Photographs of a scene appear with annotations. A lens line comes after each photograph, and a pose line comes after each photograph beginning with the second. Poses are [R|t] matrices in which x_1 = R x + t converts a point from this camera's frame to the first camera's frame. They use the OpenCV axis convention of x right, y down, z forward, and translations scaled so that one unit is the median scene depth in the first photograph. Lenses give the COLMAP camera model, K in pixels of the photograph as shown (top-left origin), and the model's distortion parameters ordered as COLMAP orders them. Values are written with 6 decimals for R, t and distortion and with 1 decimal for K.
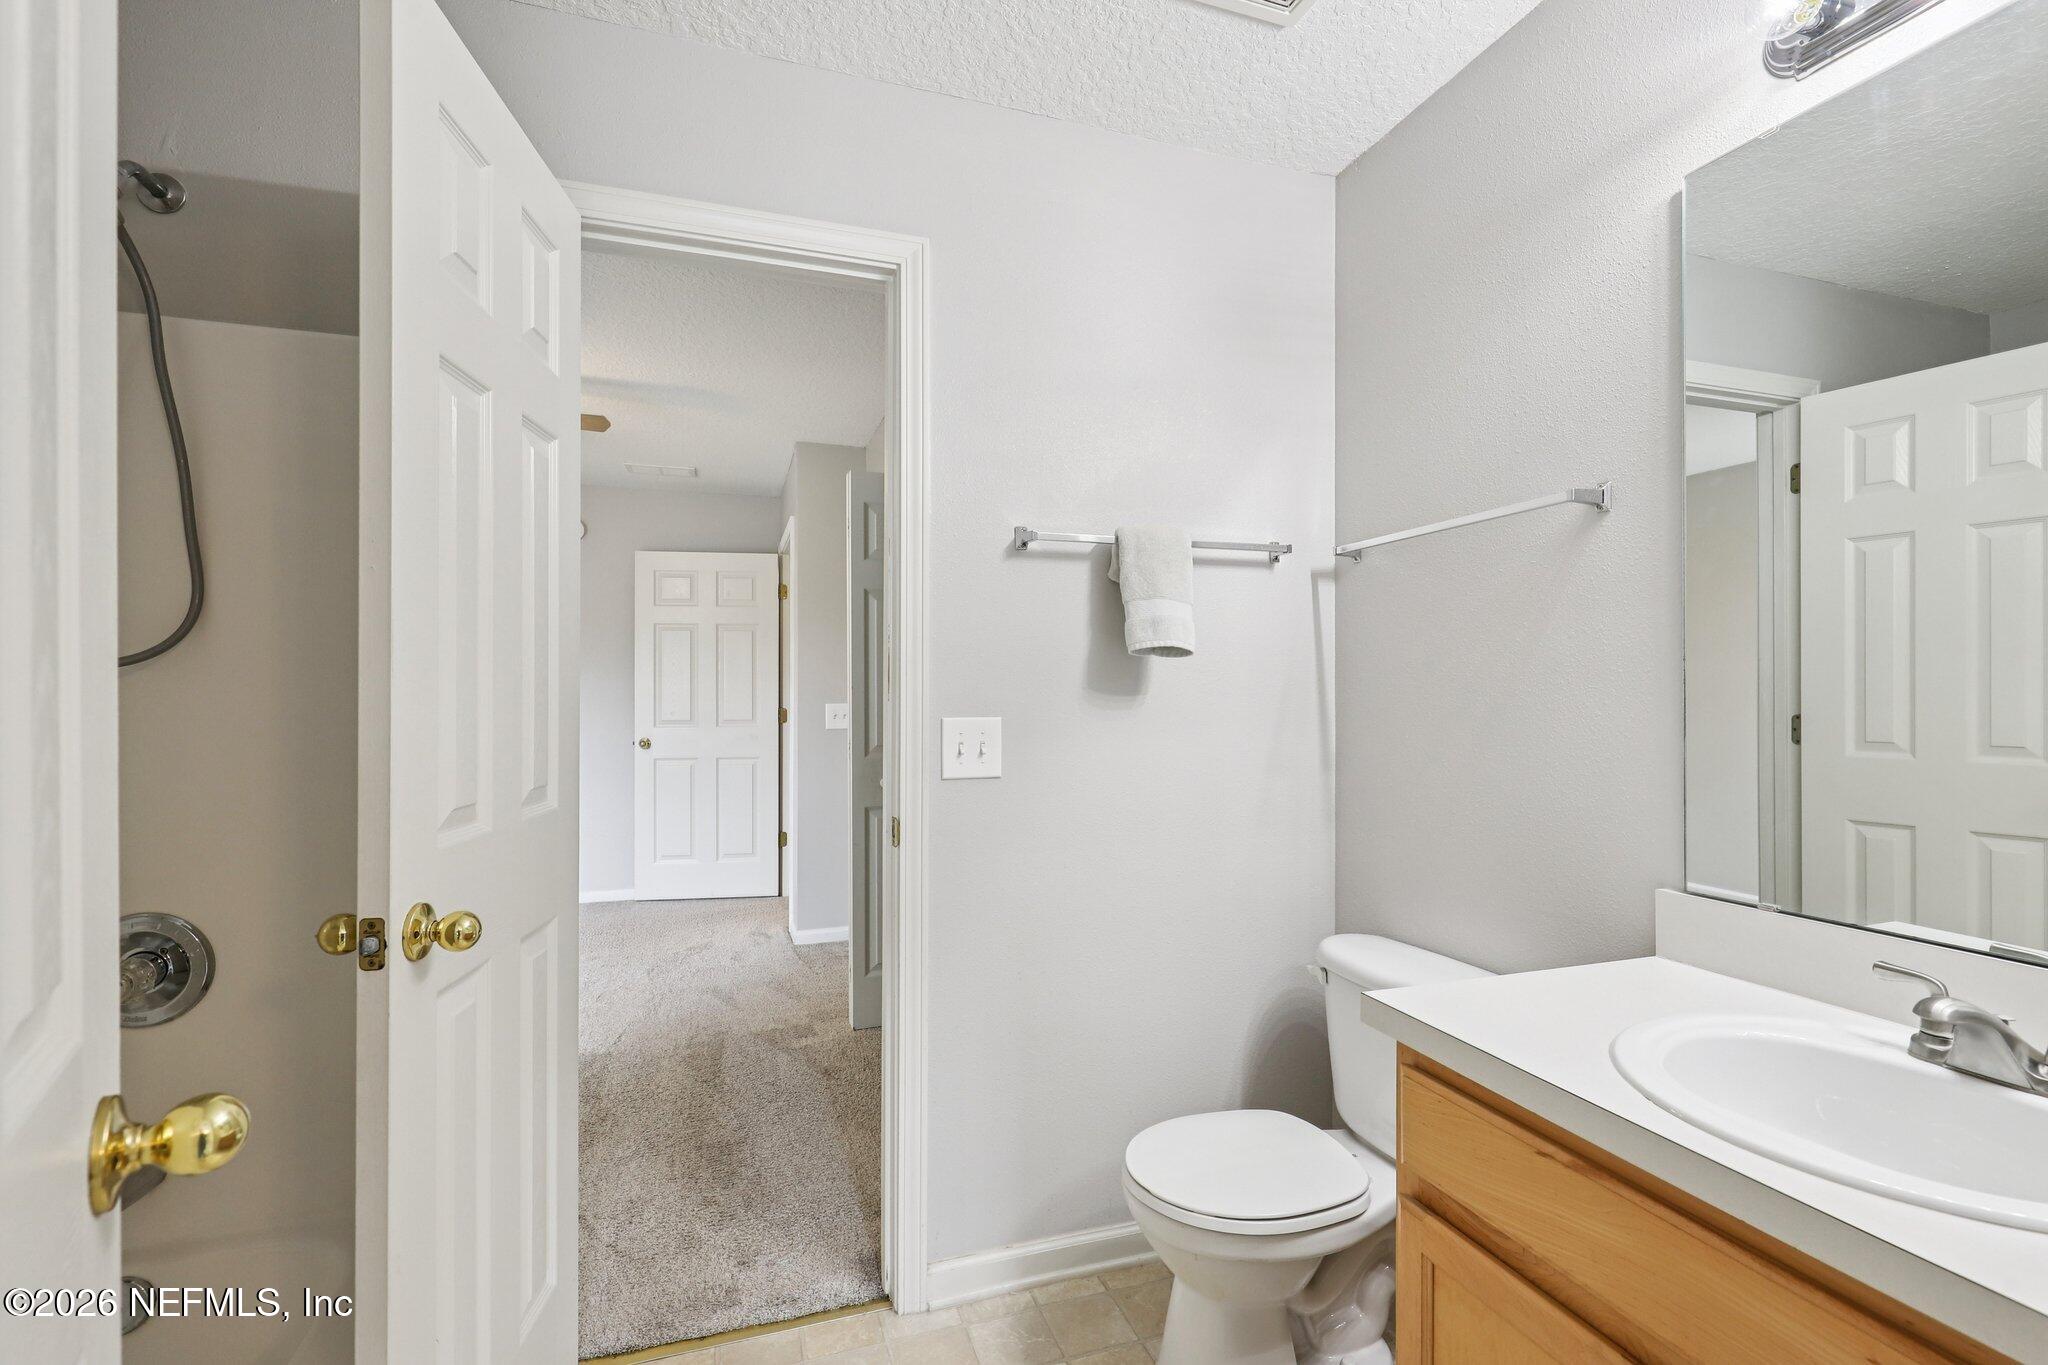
lens RADIAL K [[924.9, 0, 1025.5], [0, 924.9, 691.7], [0, 0, 1]] dist [0.000583, 0.000263]
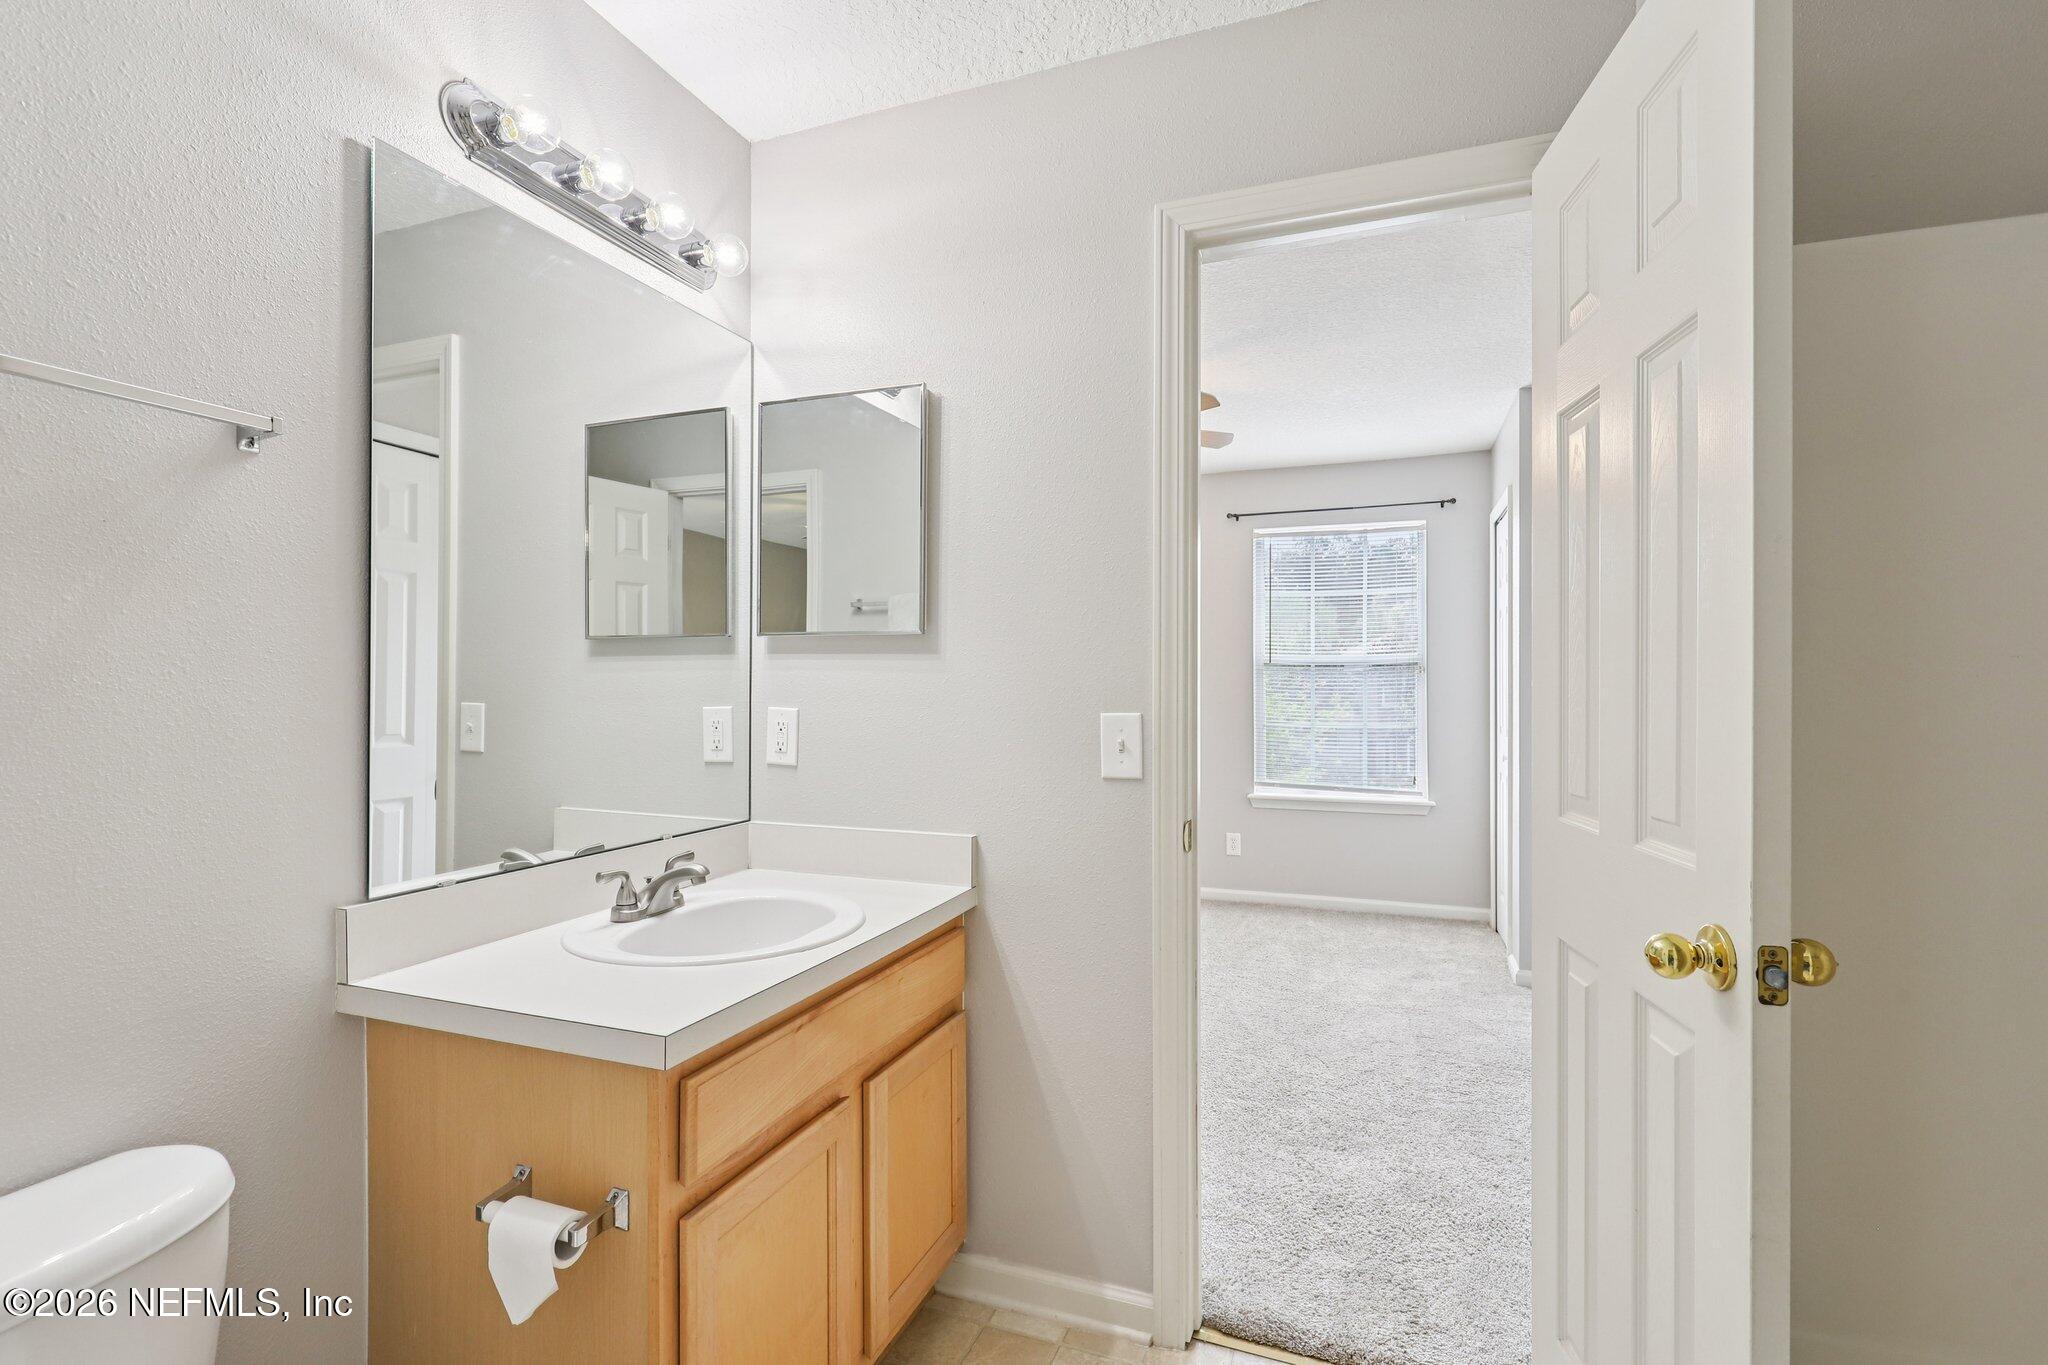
lens RADIAL K [[924.9, 0, 1022.3], [0, 924.9, 686.6], [0, 0, 1]] dist [0.000583, 0.000263]
pose [[-0.771116, 0.002633, 0.636689, -0.521640], [-0.002174, 0.999975, -0.006768, 0.004930], [-0.636690, -0.006603, -0.771091, 1.713807]]
